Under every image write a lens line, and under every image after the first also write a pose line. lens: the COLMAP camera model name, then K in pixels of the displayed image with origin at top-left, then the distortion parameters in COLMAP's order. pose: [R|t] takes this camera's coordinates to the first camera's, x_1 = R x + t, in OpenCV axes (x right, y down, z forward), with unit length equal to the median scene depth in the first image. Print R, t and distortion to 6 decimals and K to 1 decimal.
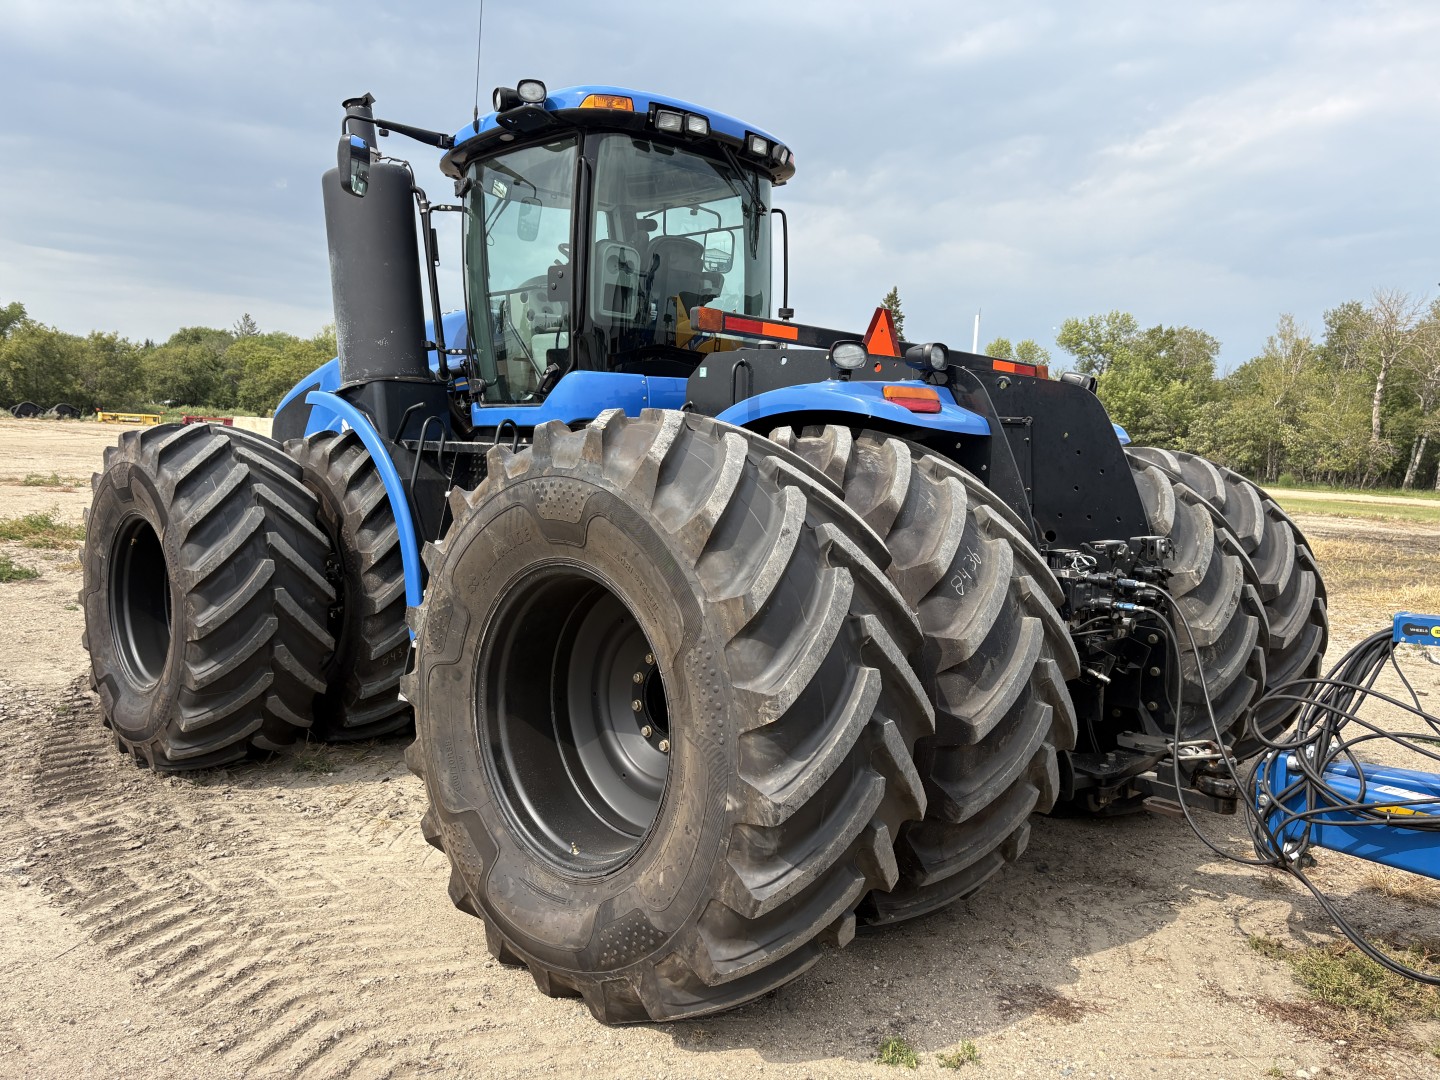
lens RADIAL K [[1154.4, 0, 706.9], [0, 1154.4, 535.7], [0, 0, 1]] dist [0.051254, 0.001684]
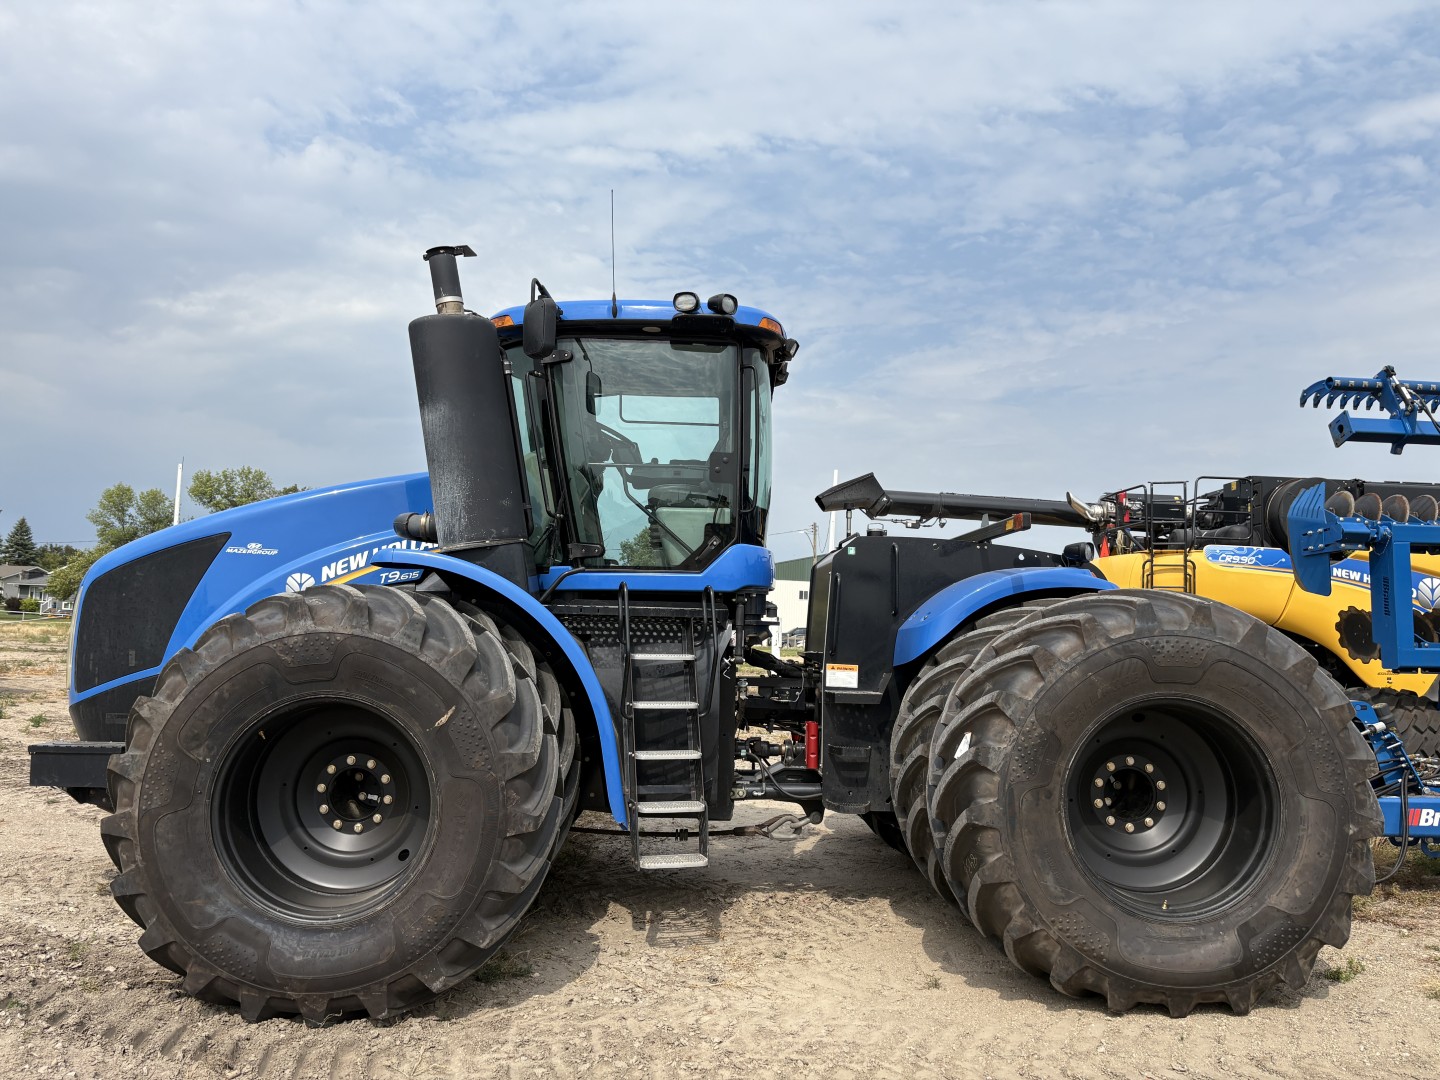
lens RADIAL K [[1131.6, 0, 722.7], [0, 1131.6, 540.6], [0, 0, 1]] dist [0.093277, -0.117780]
pose [[0.662003, 0.039739, 0.748447, -0.982386], [0.055094, 0.993312, -0.101471, -0.034338], [-0.747474, 0.108409, 0.655386, 0.290305]]
